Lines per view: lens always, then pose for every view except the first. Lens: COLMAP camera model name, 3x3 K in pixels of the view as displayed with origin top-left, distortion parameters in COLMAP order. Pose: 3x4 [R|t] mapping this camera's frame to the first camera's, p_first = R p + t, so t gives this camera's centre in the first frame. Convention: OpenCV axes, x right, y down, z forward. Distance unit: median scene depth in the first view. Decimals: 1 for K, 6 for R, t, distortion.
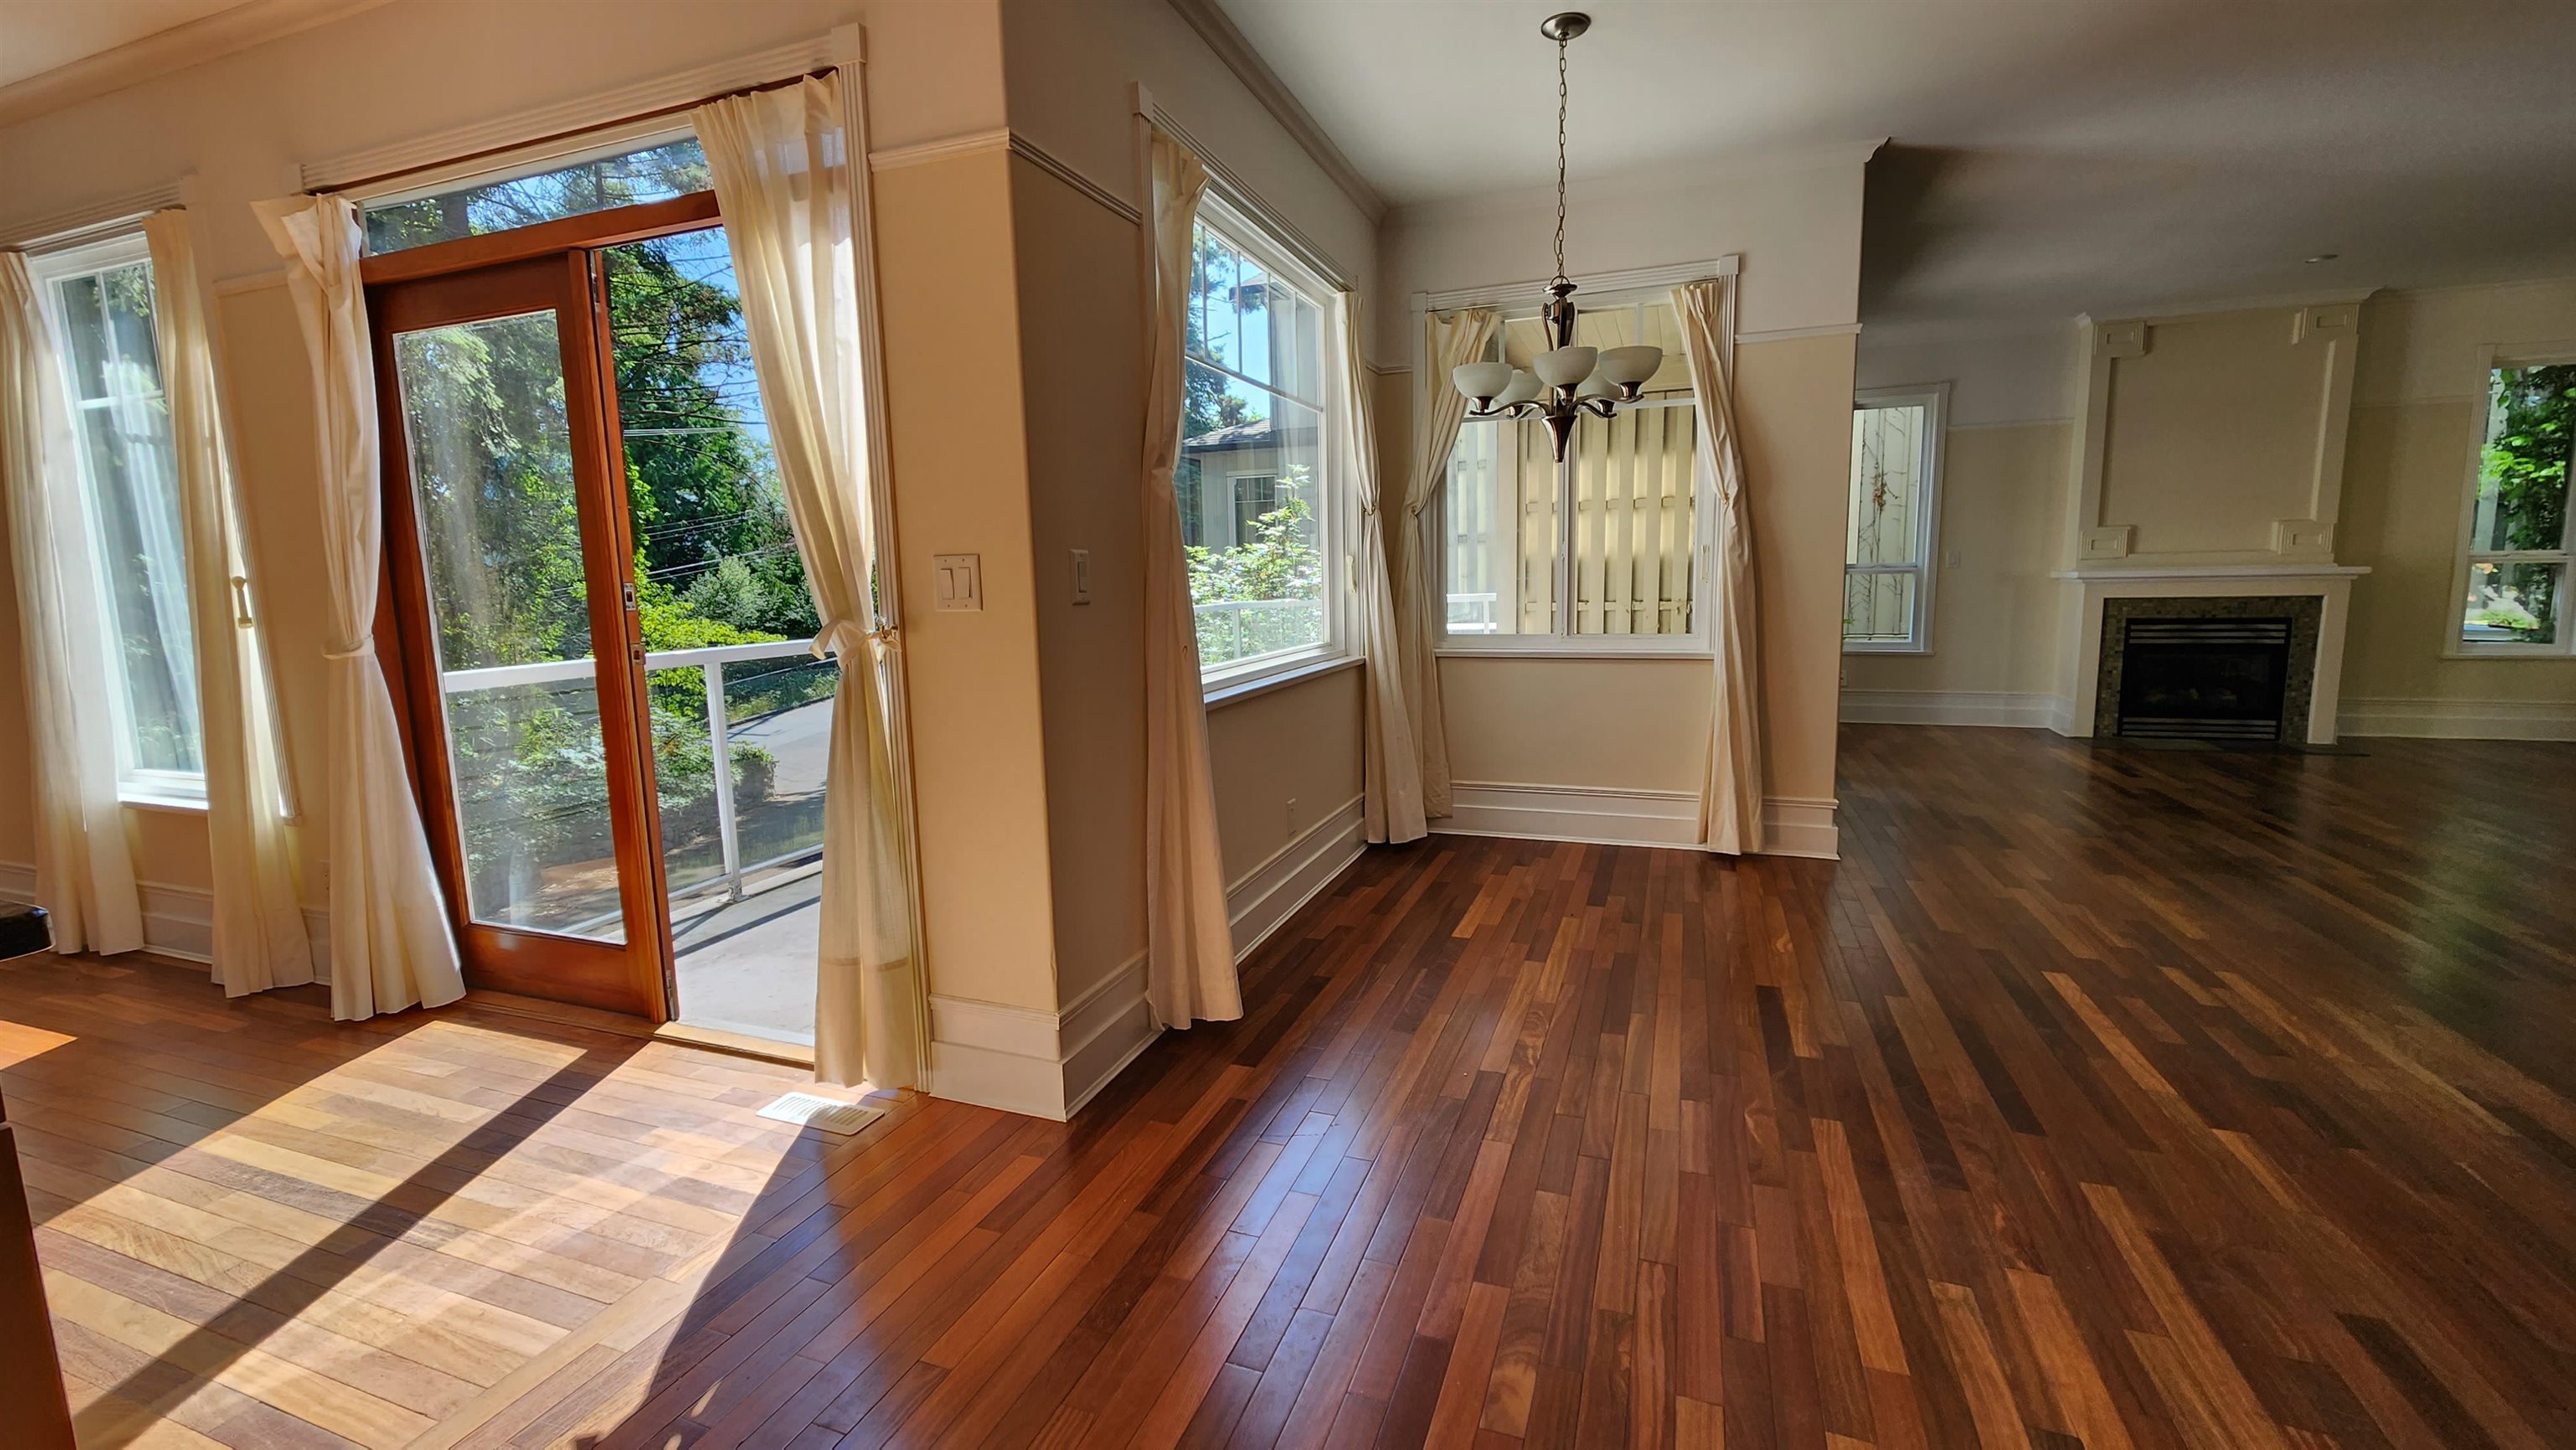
lens RADIAL K [[1053.6, 0, 1284.9], [0, 1053.6, 720.6], [0, 0, 1]] dist [-0.002296, -0.000264]
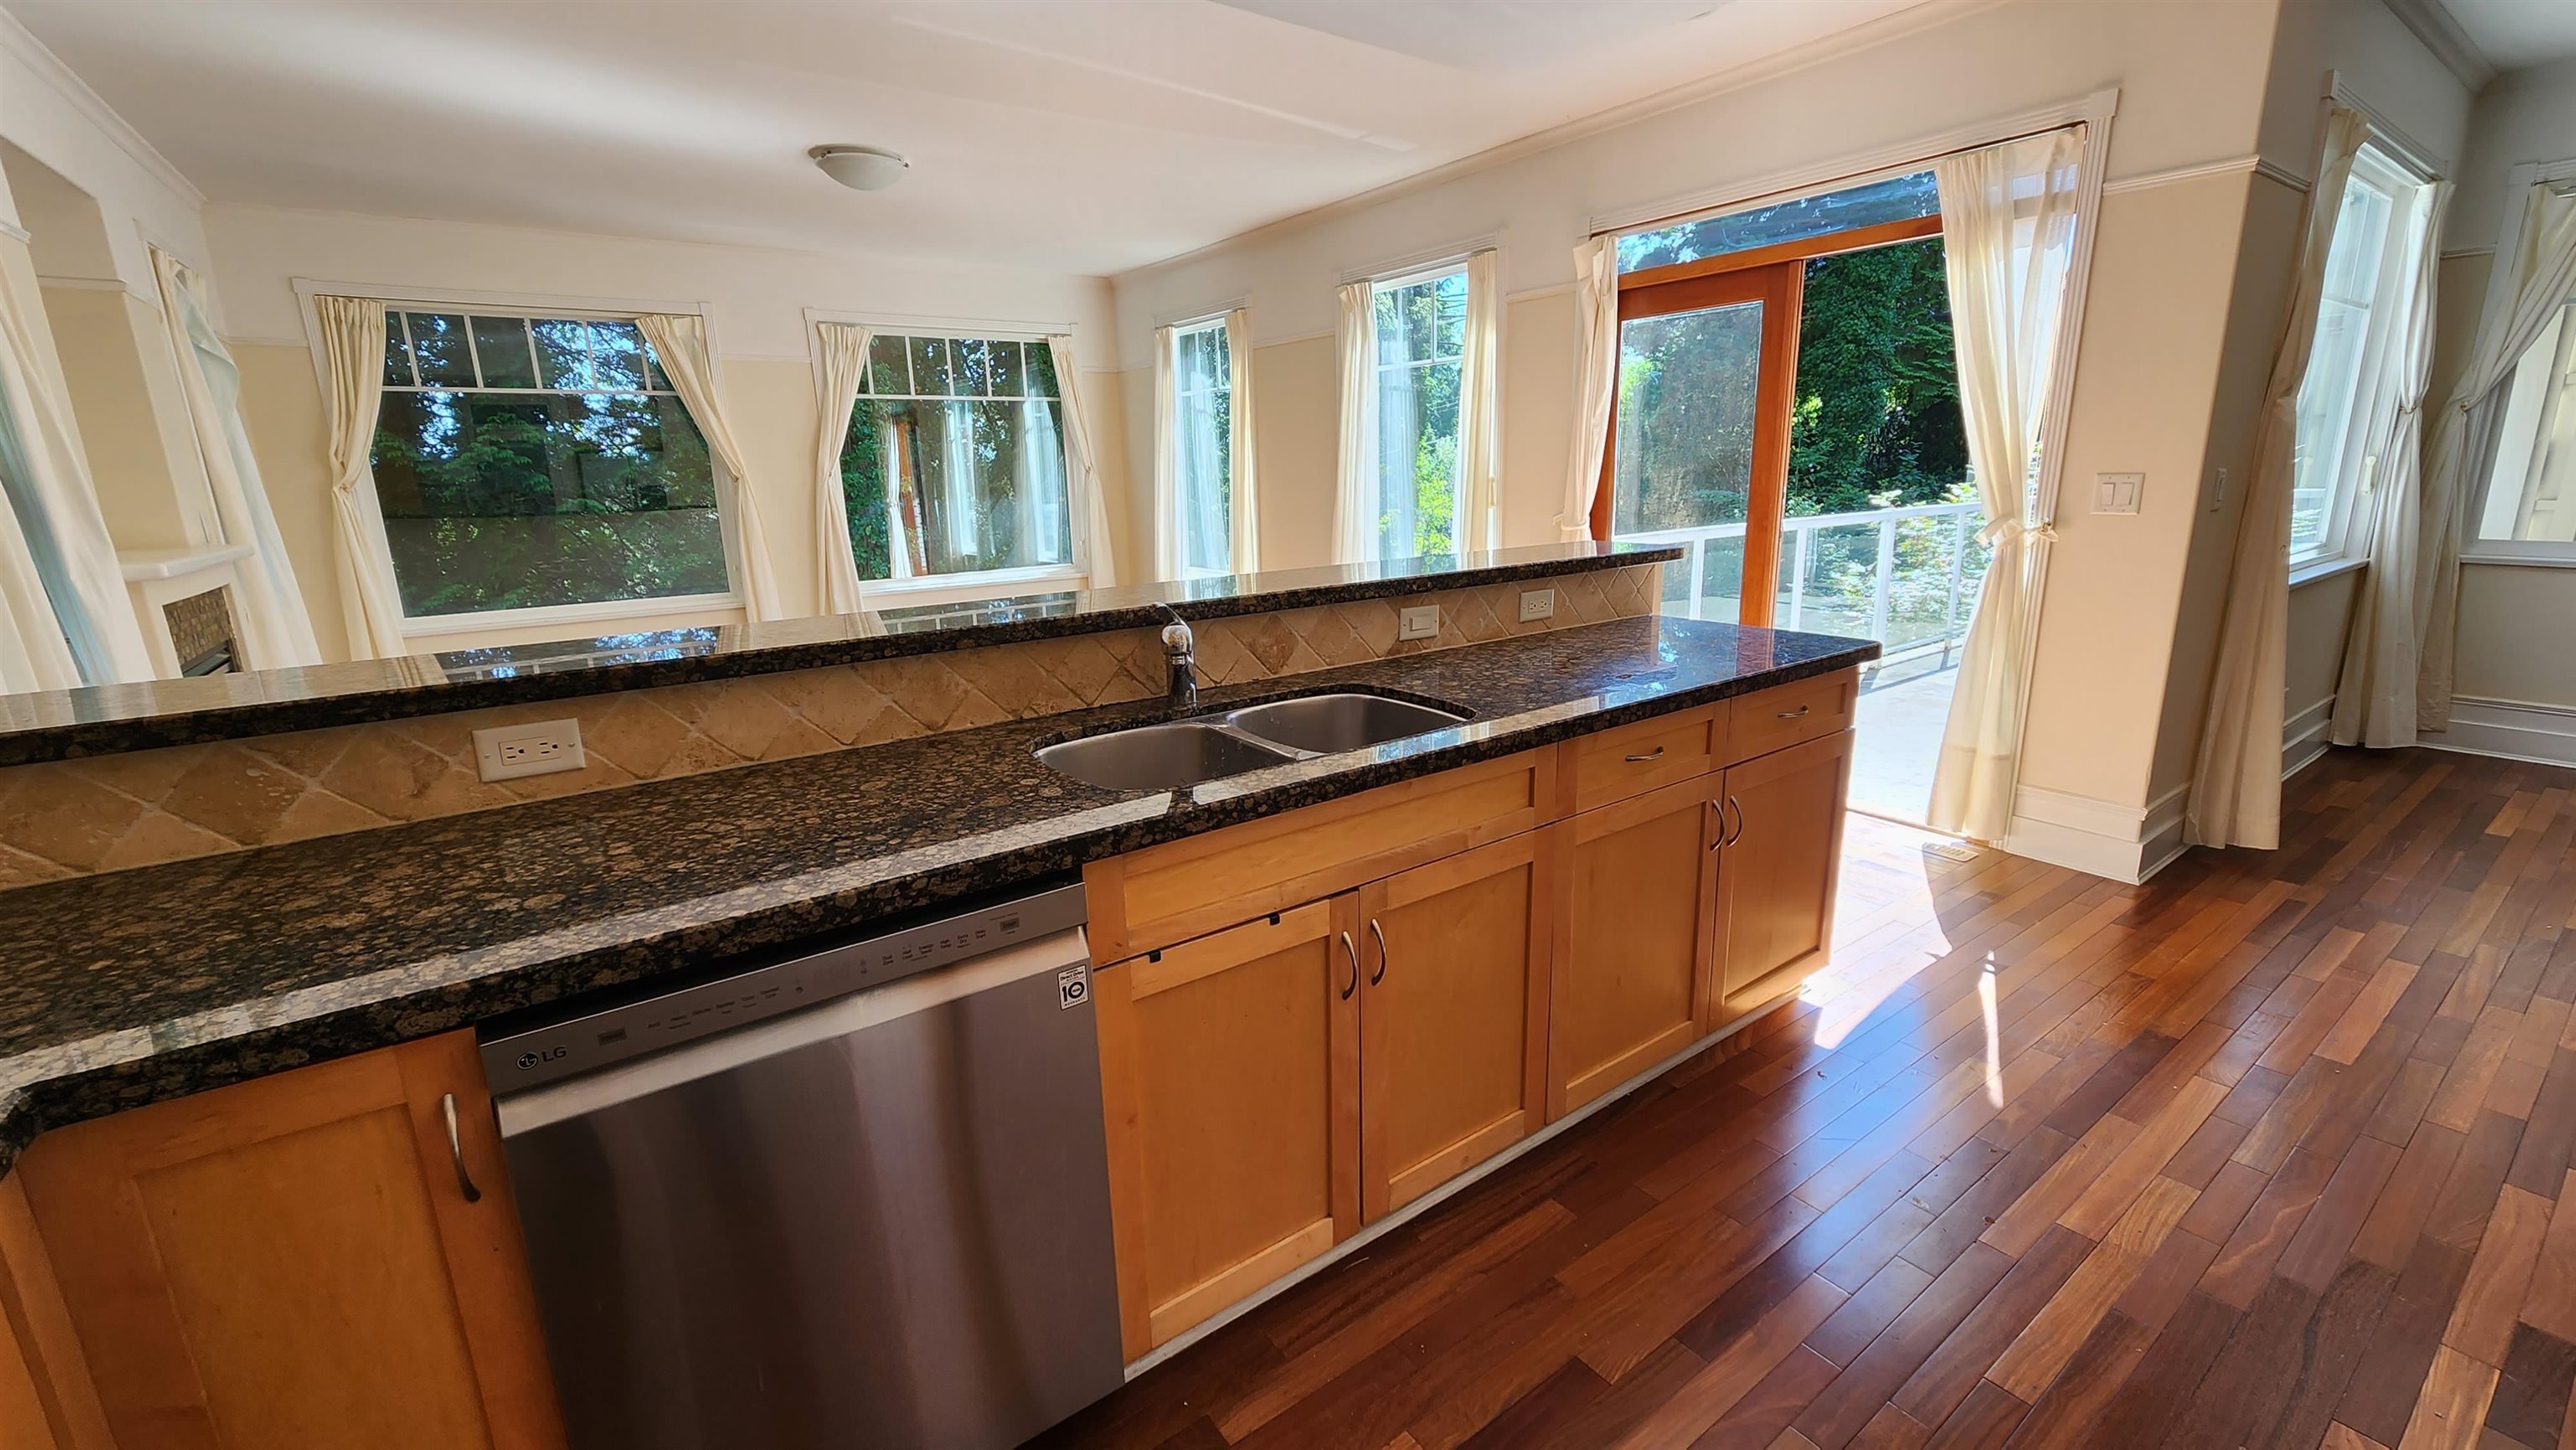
lens RADIAL K [[1053.6, 0, 1288.7], [0, 1053.6, 717.8], [0, 0, 1]] dist [-0.002296, -0.000264]
pose [[0.832684, 0.130542, -0.538142, -0.139021], [-0.070453, 0.988893, 0.130871, 0.018724], [0.549249, -0.071060, 0.832632, -0.251606]]
